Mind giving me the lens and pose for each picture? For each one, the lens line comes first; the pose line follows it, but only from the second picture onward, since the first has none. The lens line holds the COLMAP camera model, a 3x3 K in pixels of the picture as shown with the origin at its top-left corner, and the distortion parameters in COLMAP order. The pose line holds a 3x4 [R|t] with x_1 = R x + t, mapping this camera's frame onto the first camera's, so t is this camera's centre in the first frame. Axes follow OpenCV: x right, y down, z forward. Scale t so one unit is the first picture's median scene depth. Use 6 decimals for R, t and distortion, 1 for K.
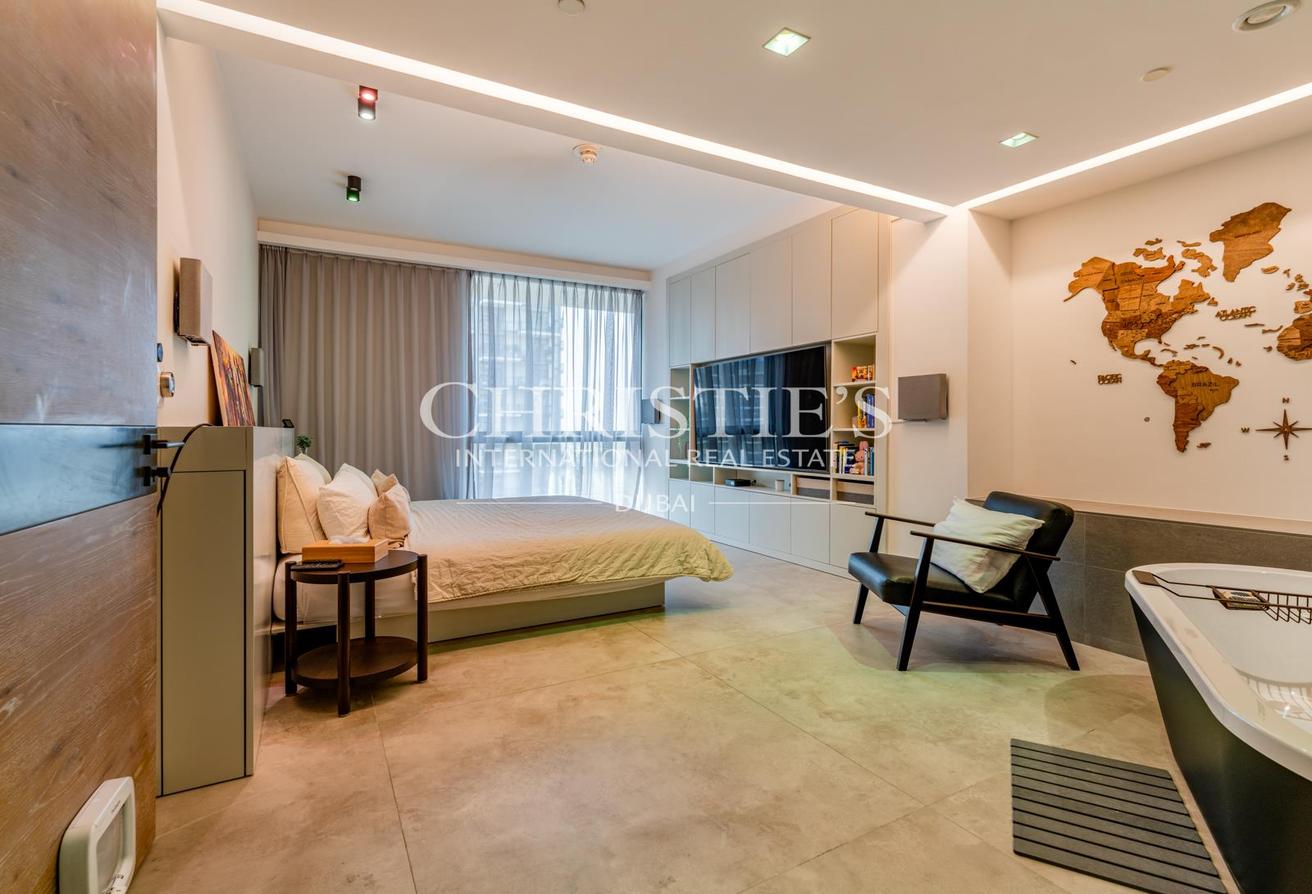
lens RADIAL K [[615.0, 0, 654.3], [0, 615.0, 441.6], [0, 0, 1]] dist [0.002345, 0.000232]
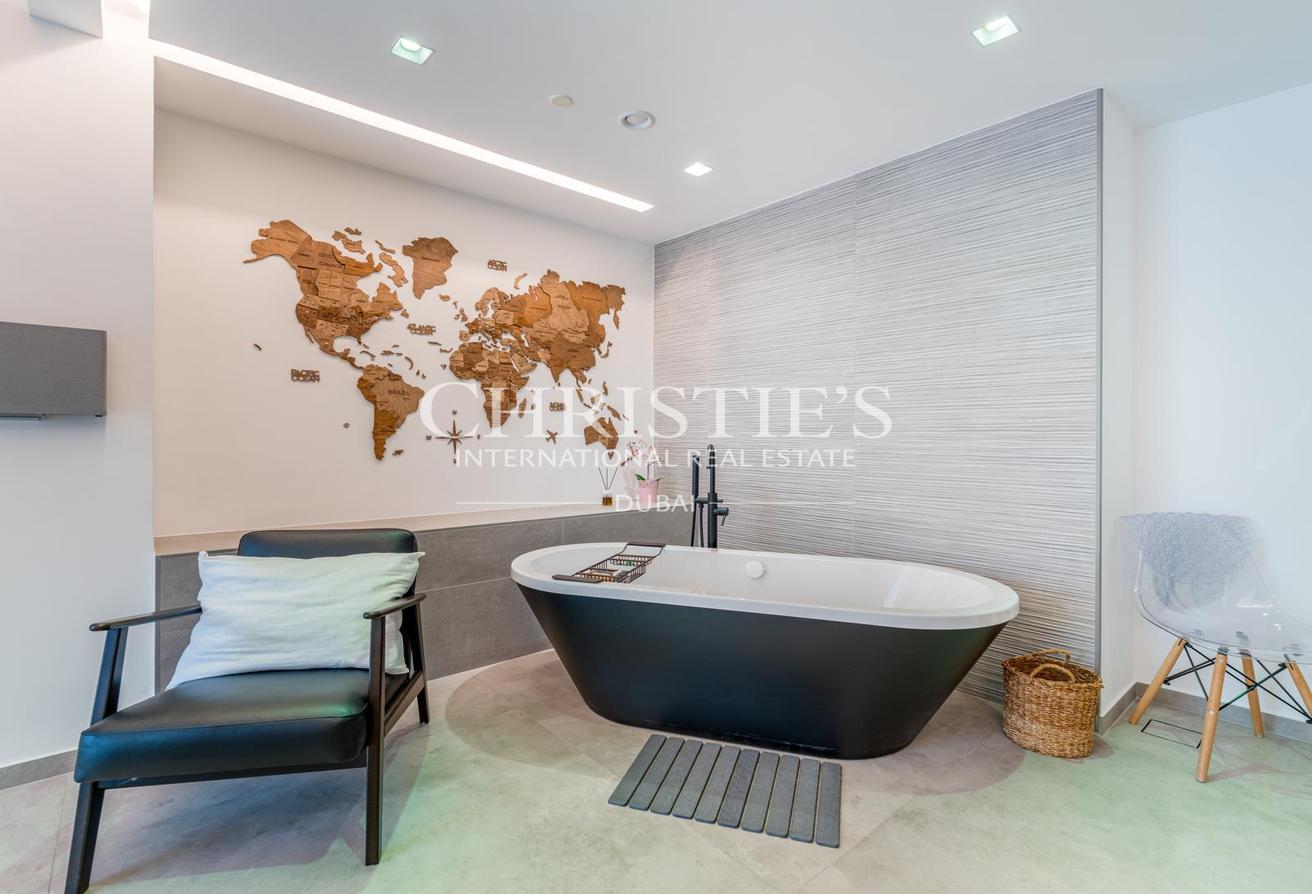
lens RADIAL K [[615.0, 0, 654.3], [0, 615.0, 441.6], [0, 0, 1]] dist [0.002345, 0.000232]
pose [[-0.209062, -0.007348, 0.977875, -0.173552], [0.016108, 0.999810, 0.010957, -0.015059], [-0.977770, 0.018042, -0.208904, 0.742792]]
